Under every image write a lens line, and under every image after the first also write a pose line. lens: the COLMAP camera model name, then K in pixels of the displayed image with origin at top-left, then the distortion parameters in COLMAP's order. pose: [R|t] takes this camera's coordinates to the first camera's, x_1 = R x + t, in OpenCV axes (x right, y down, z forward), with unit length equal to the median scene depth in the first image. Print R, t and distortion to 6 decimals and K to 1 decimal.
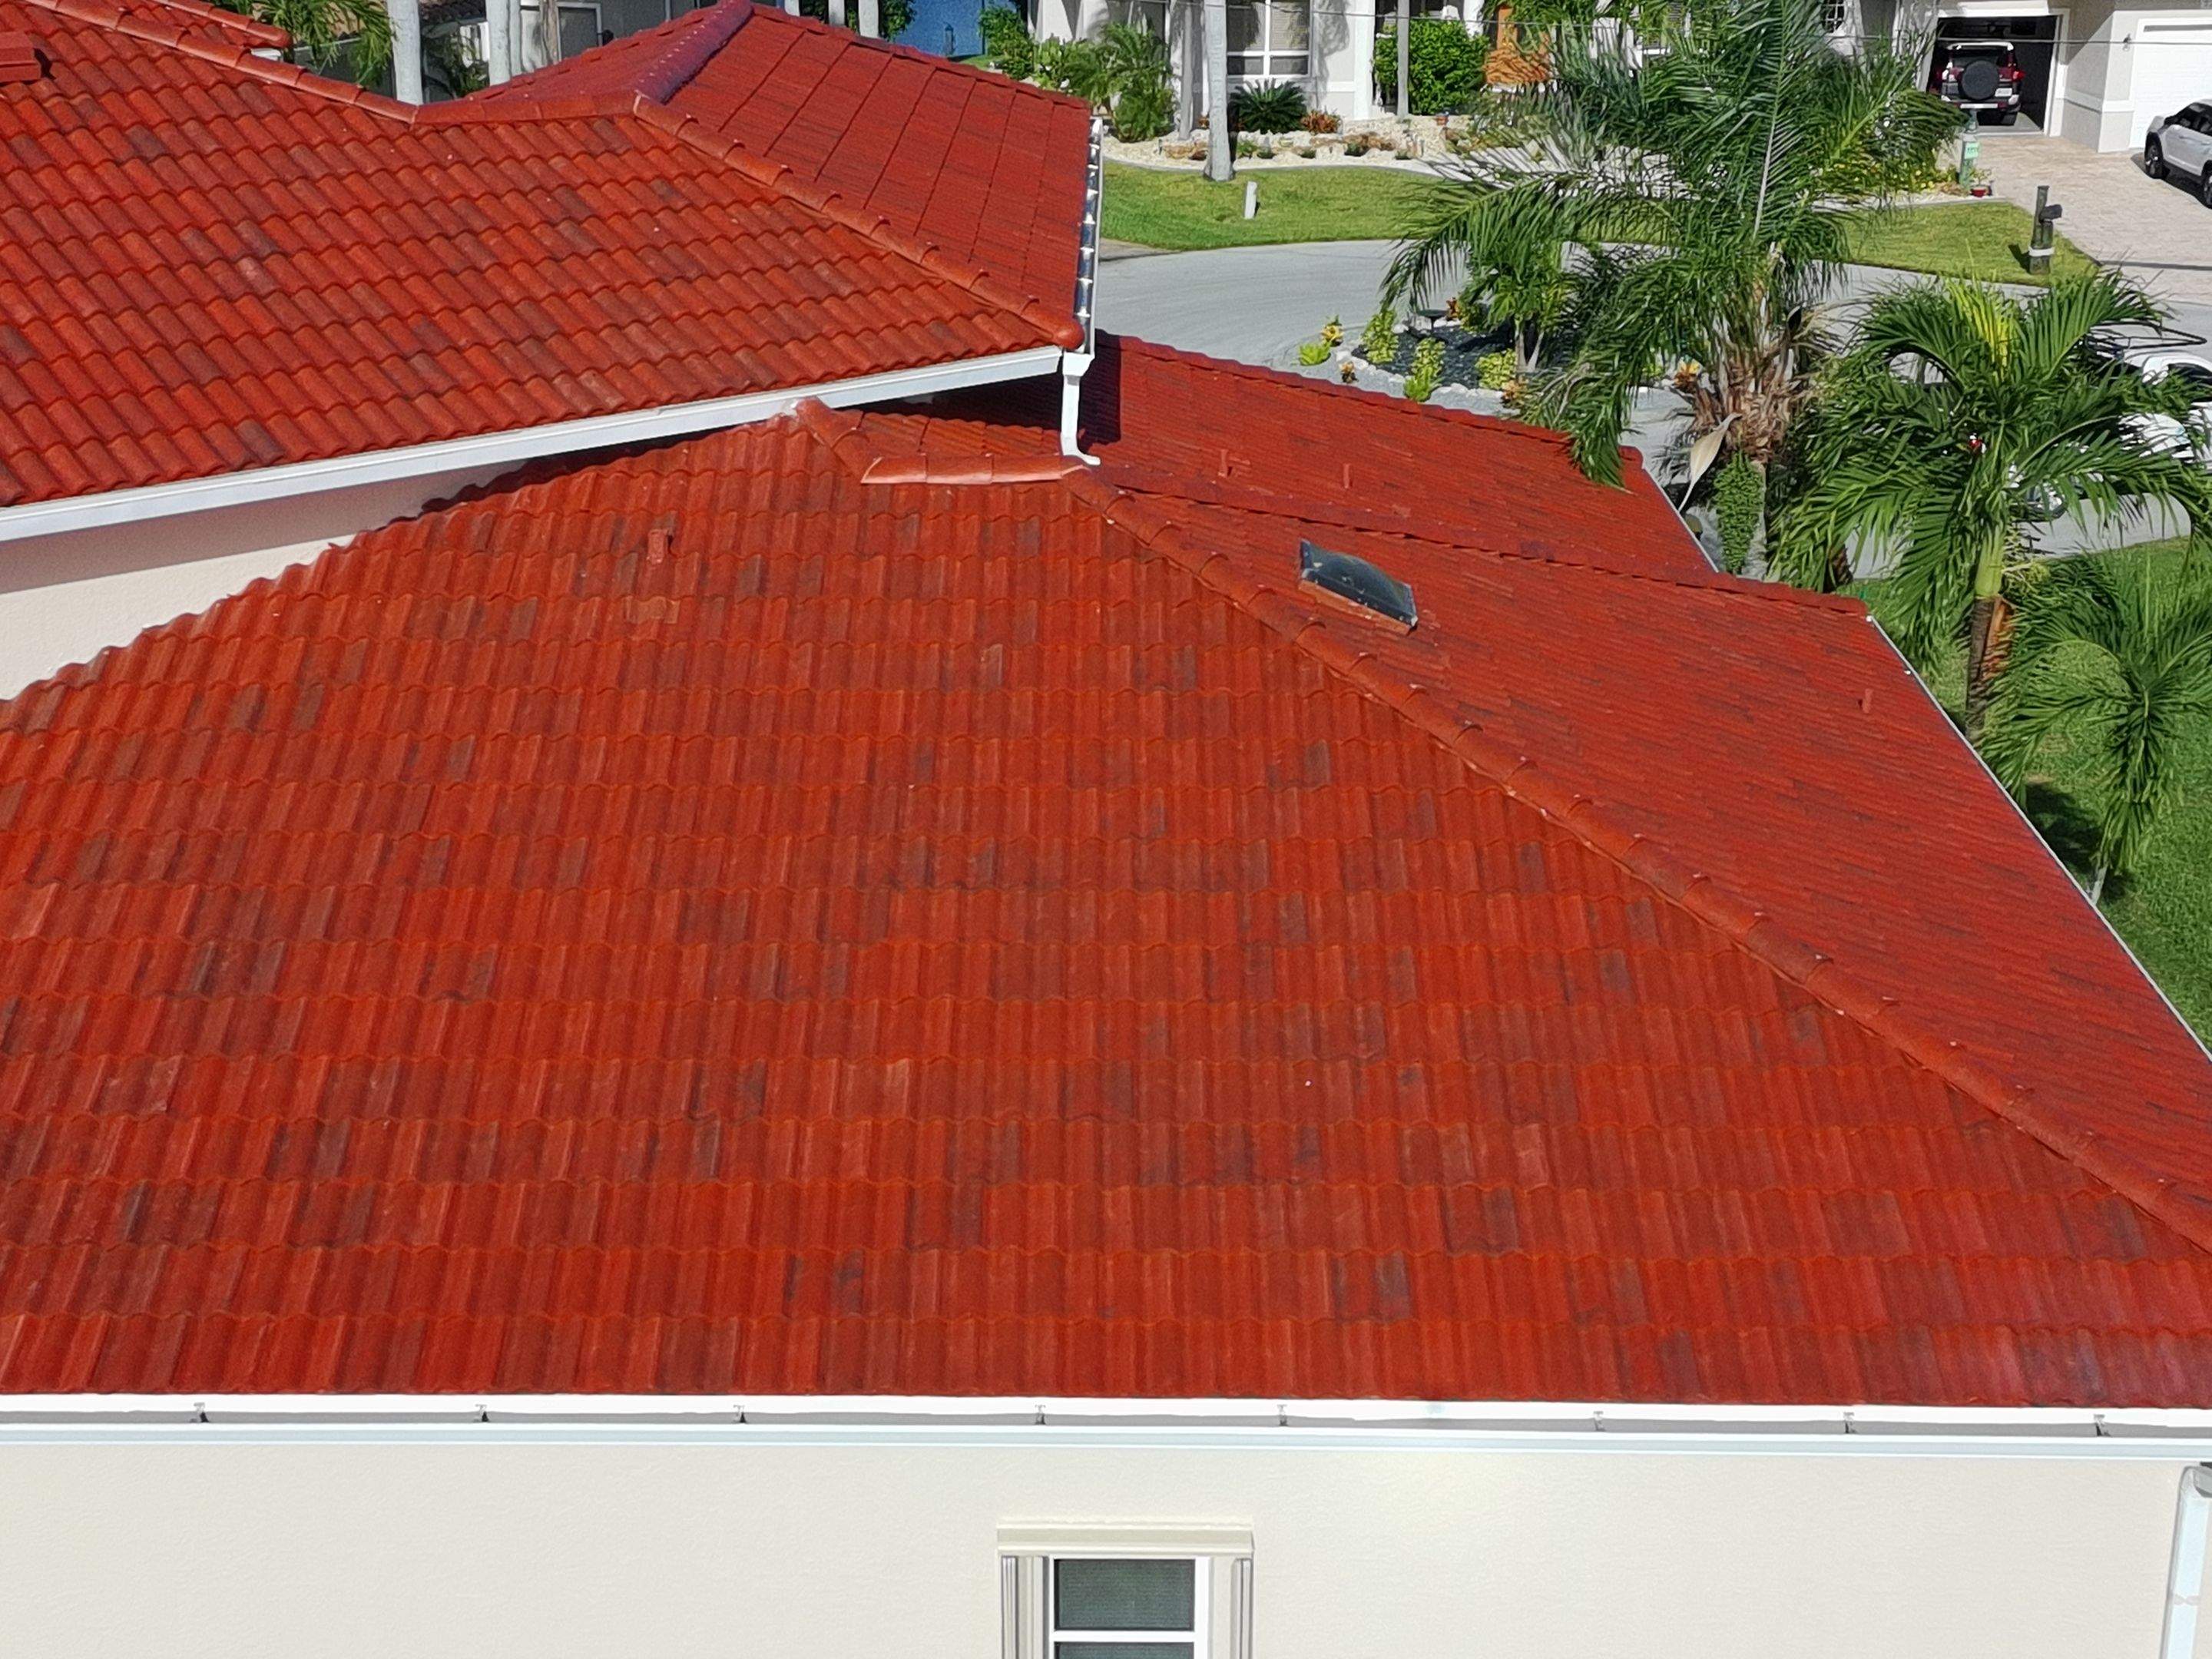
lens RADIAL K [[3230.9, 0, 1092.1], [0, 3230.9, 809.2], [0, 0, 1]] dist [0.057439, 0.000000]
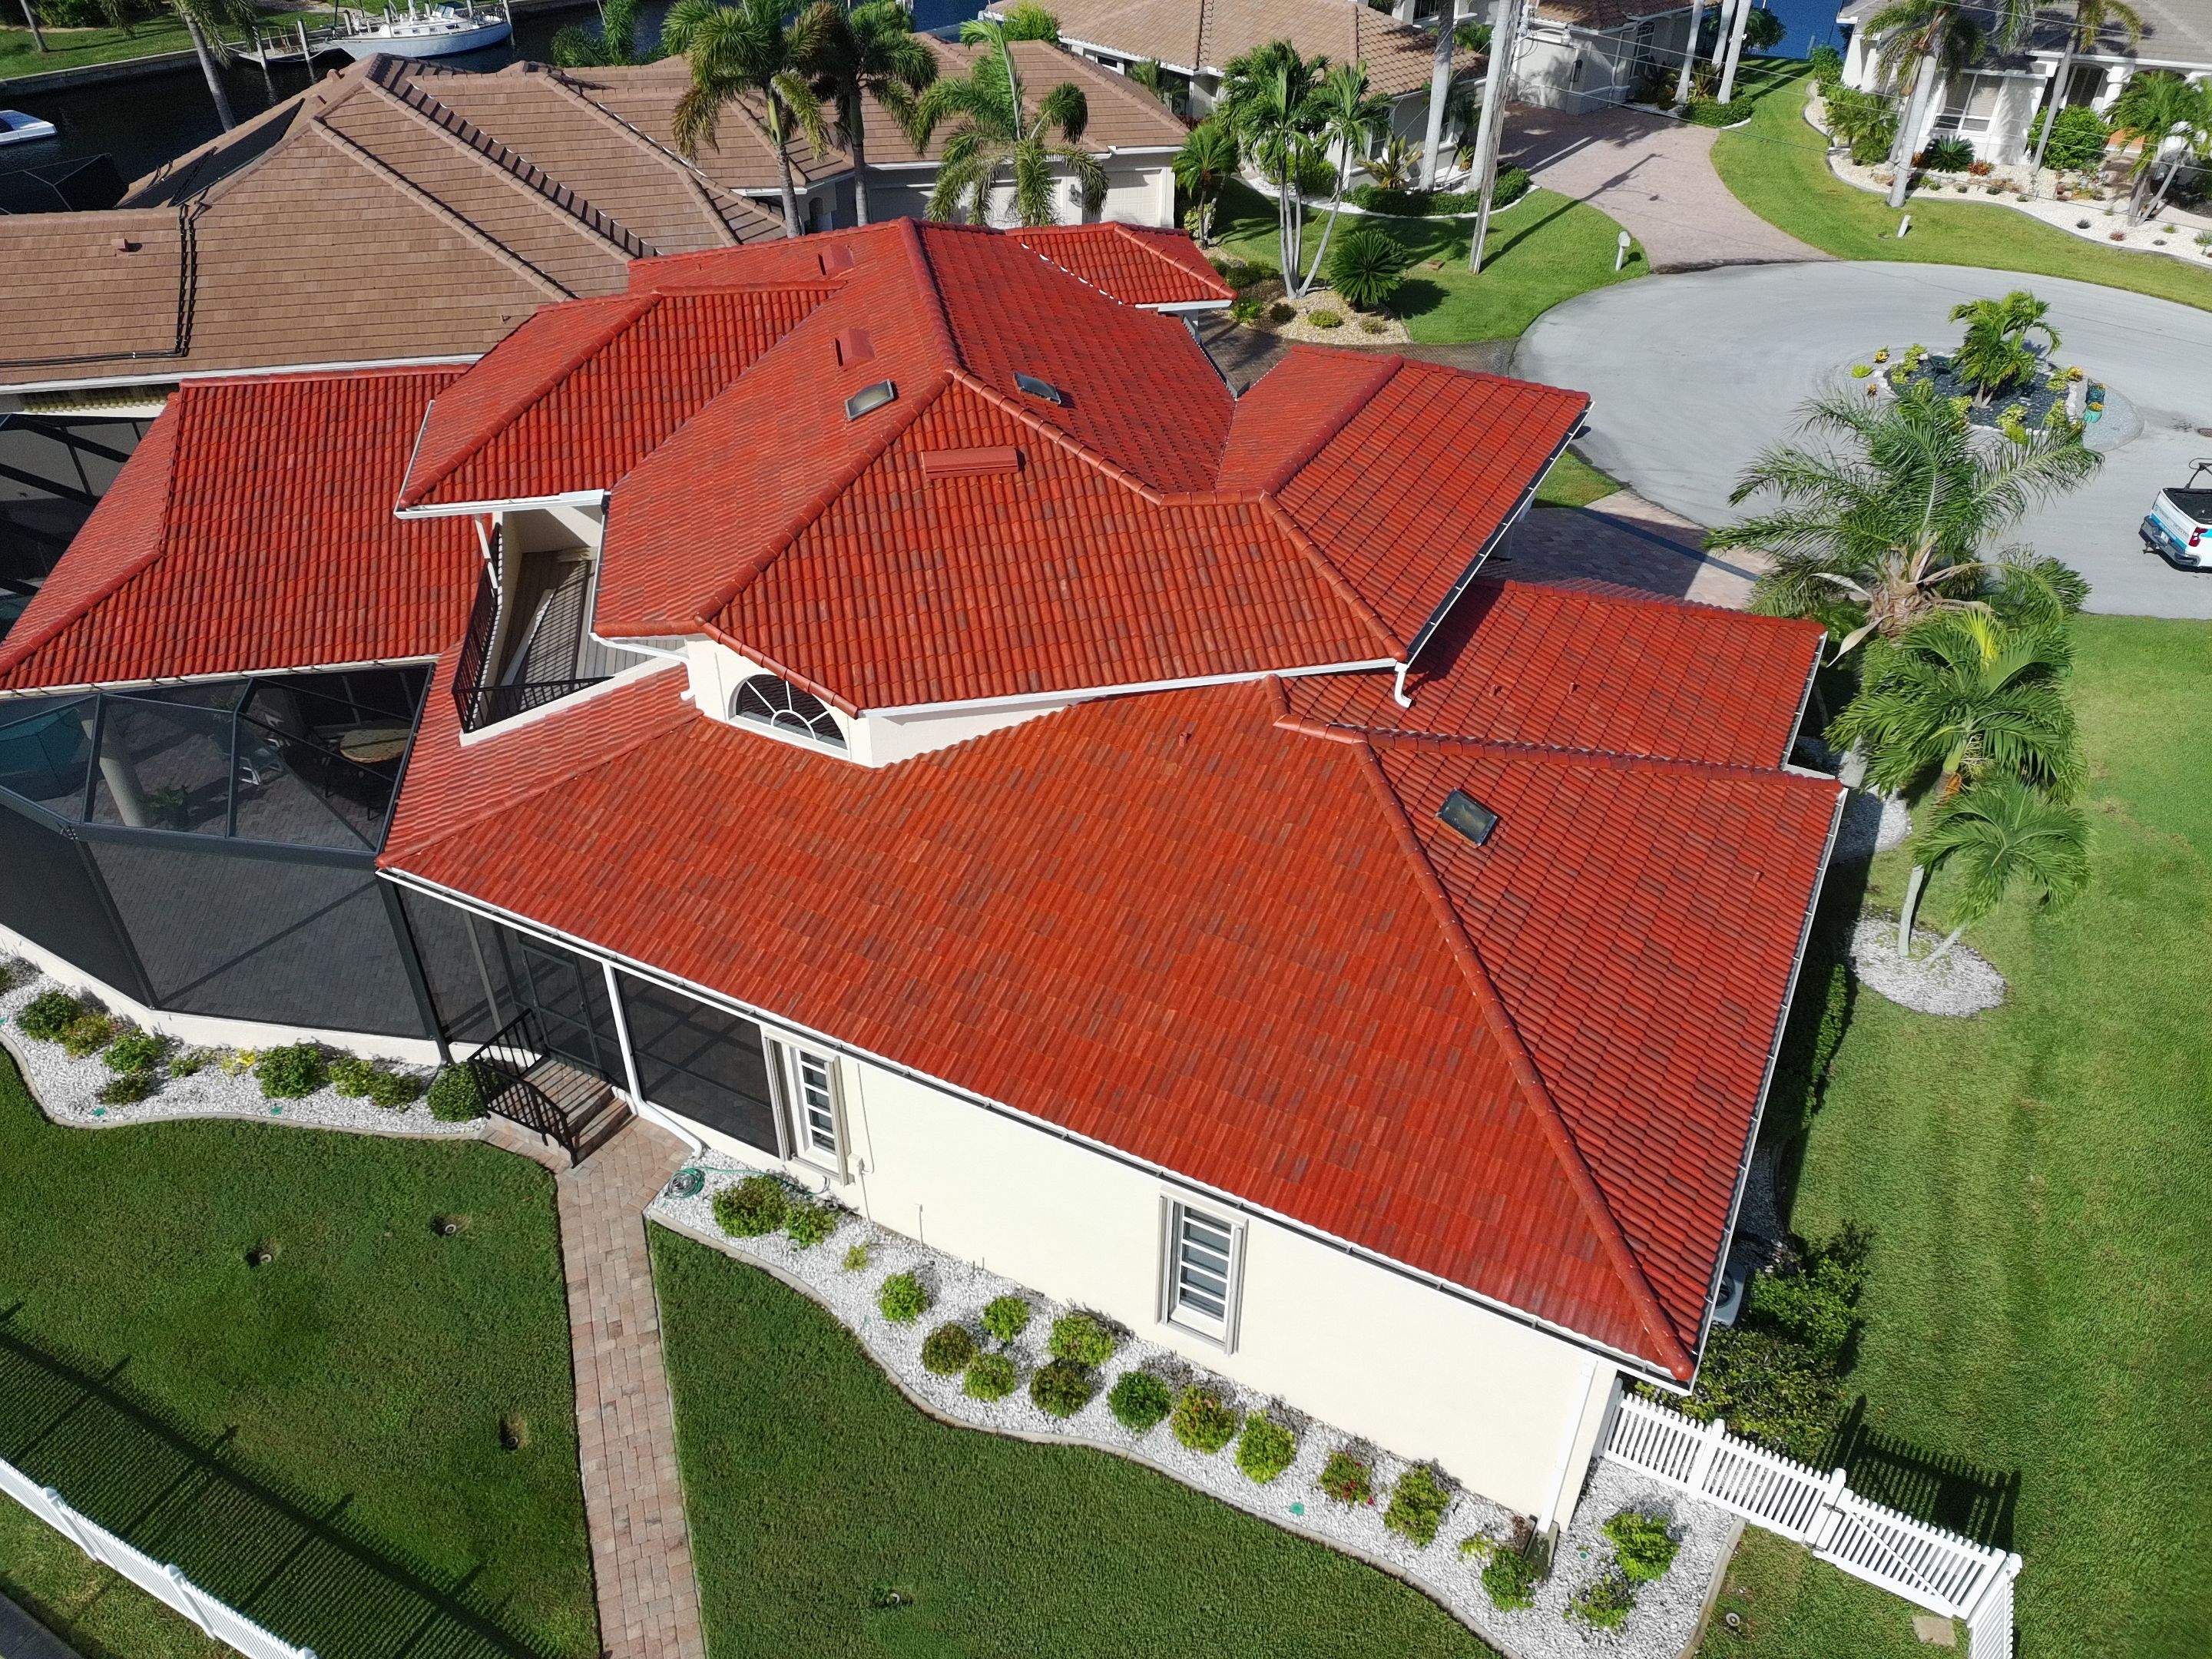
lens RADIAL K [[1625.0, 0, 1101.5], [0, 1625.0, 815.2], [0, 0, 1]] dist [0.083303, -0.071416]
pose [[0.893389, 0.267134, -0.361242, 0.267880], [-0.154474, 0.937655, 0.311355, -0.390301], [0.421893, -0.222358, 0.878955, -0.139467]]
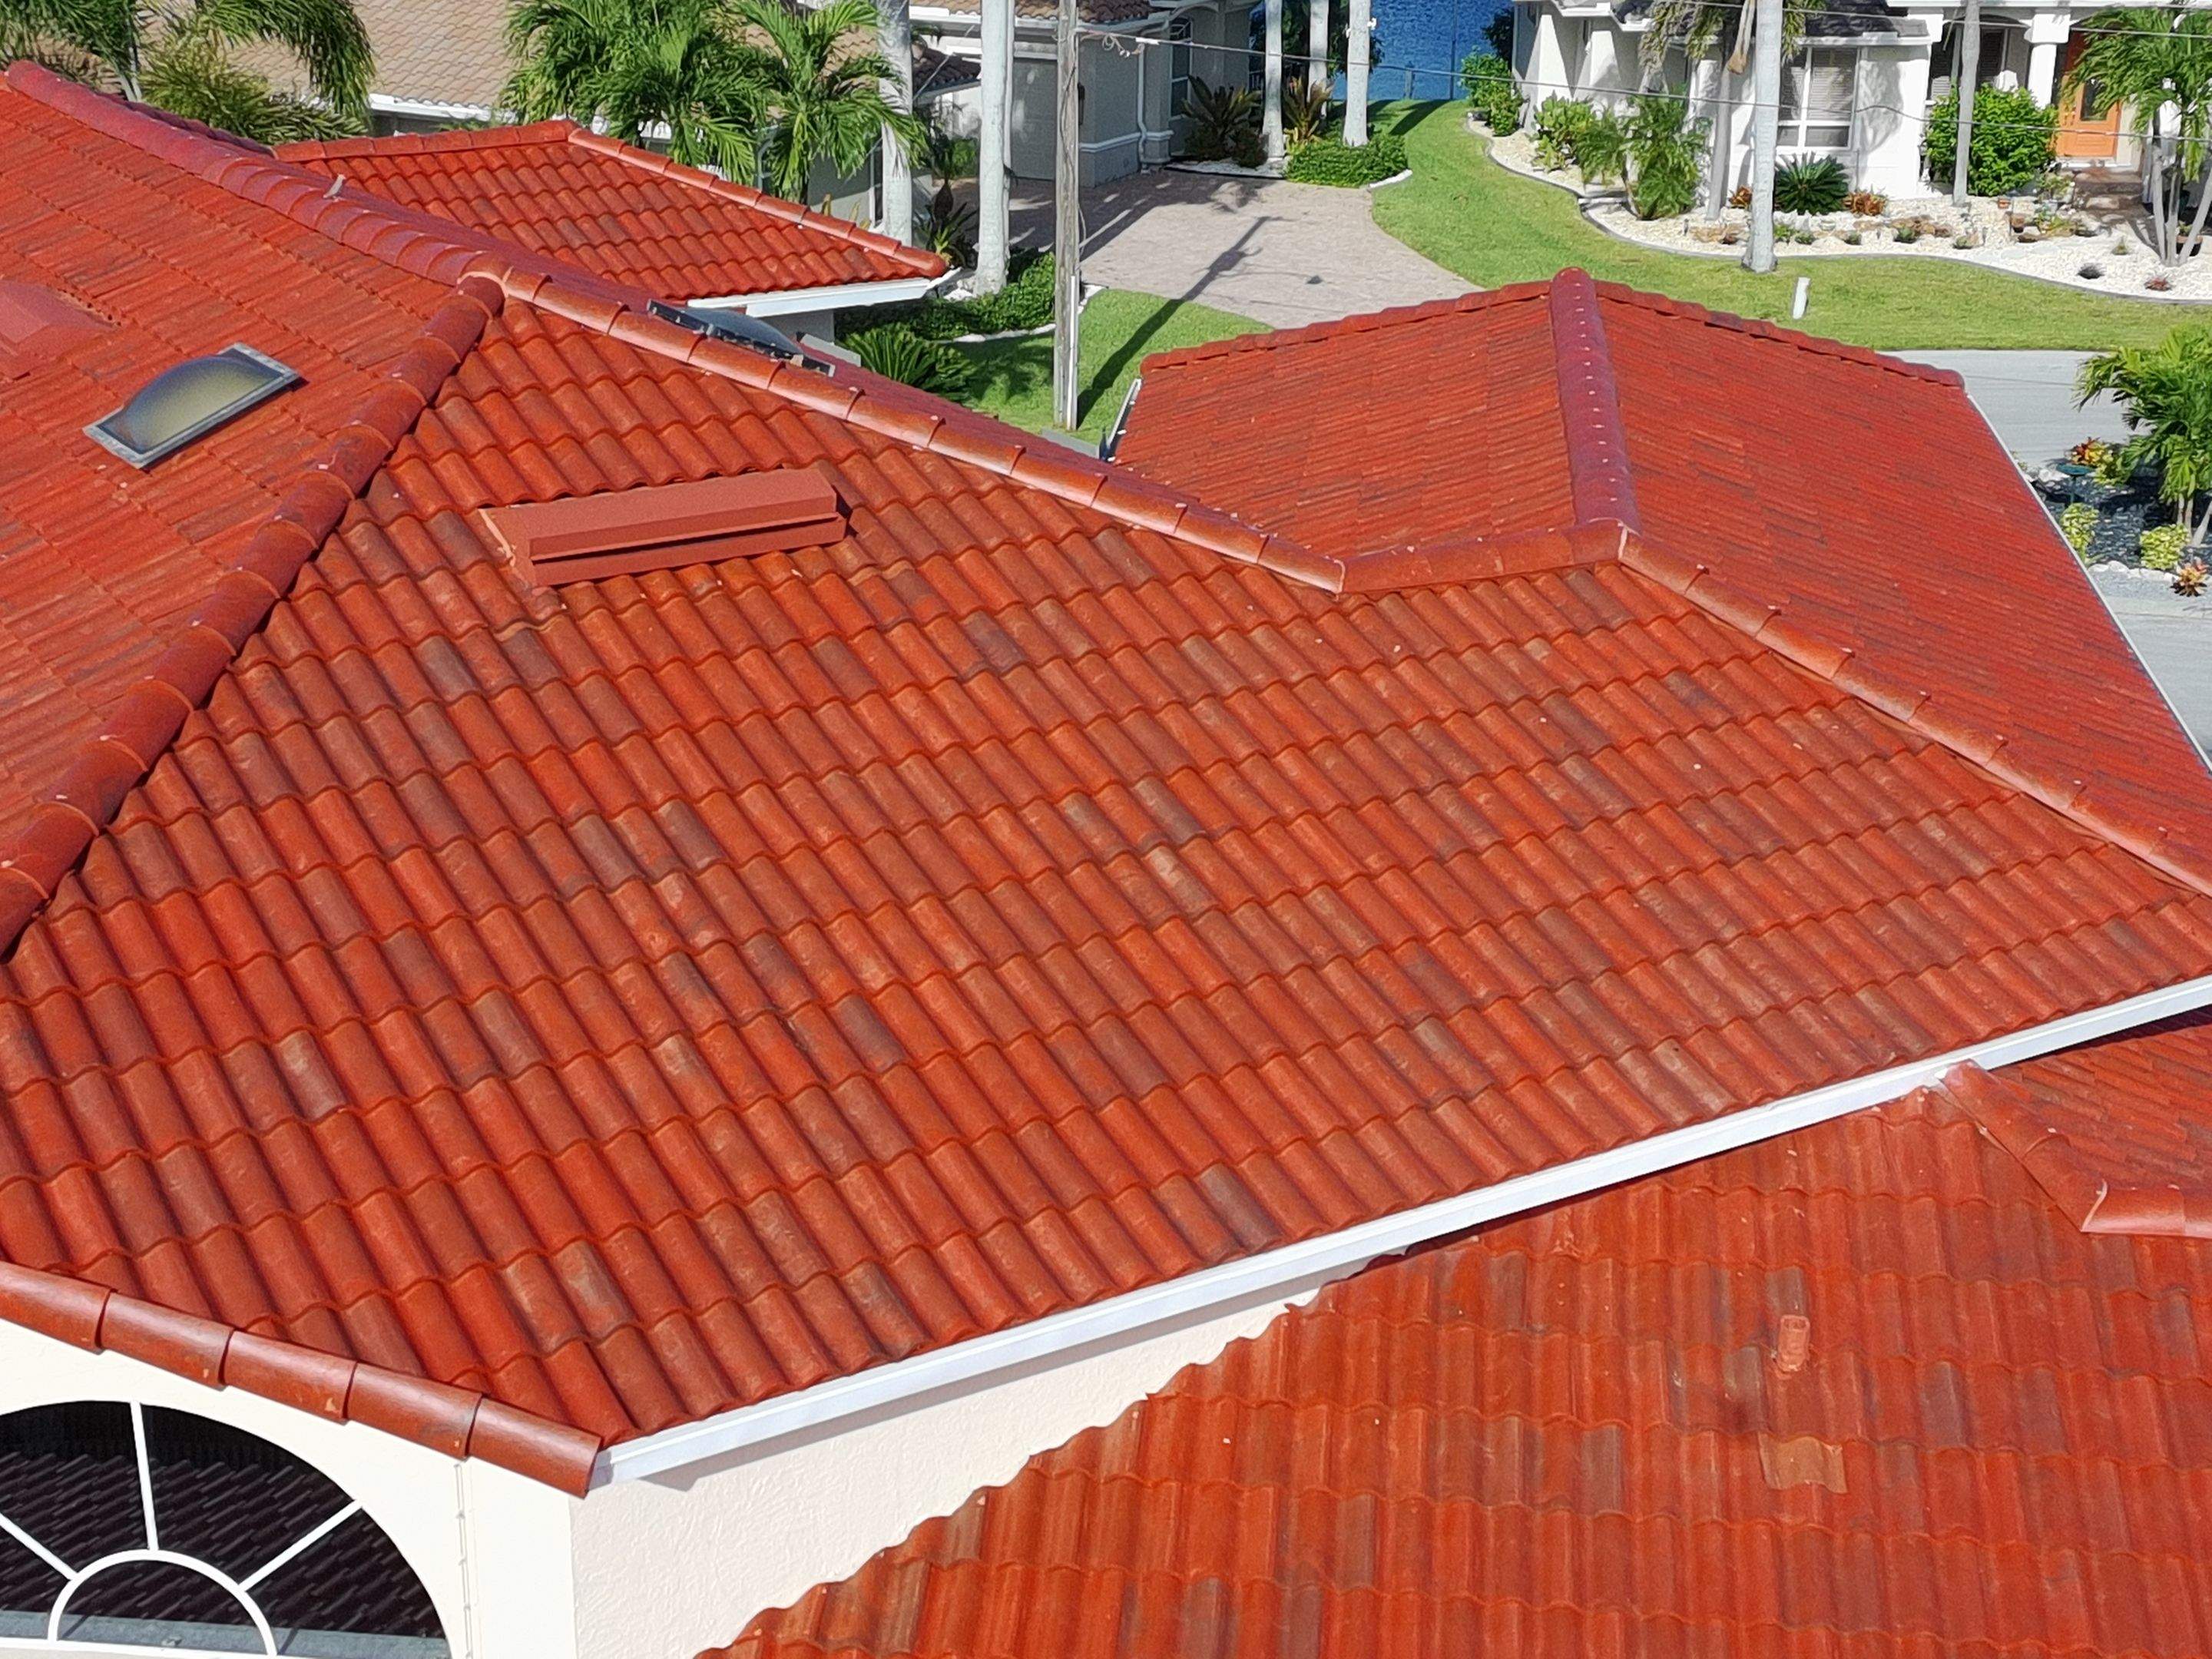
lens RADIAL K [[3230.9, 0, 1092.2], [0, 3230.9, 813.1], [0, 0, 1]] dist [0.057439, 0.000000]
pose [[0.994539, 0.040839, -0.096044, -0.206462], [-0.039945, 0.999139, 0.011212, -0.181092], [0.096419, -0.007314, 0.995314, 0.321091]]
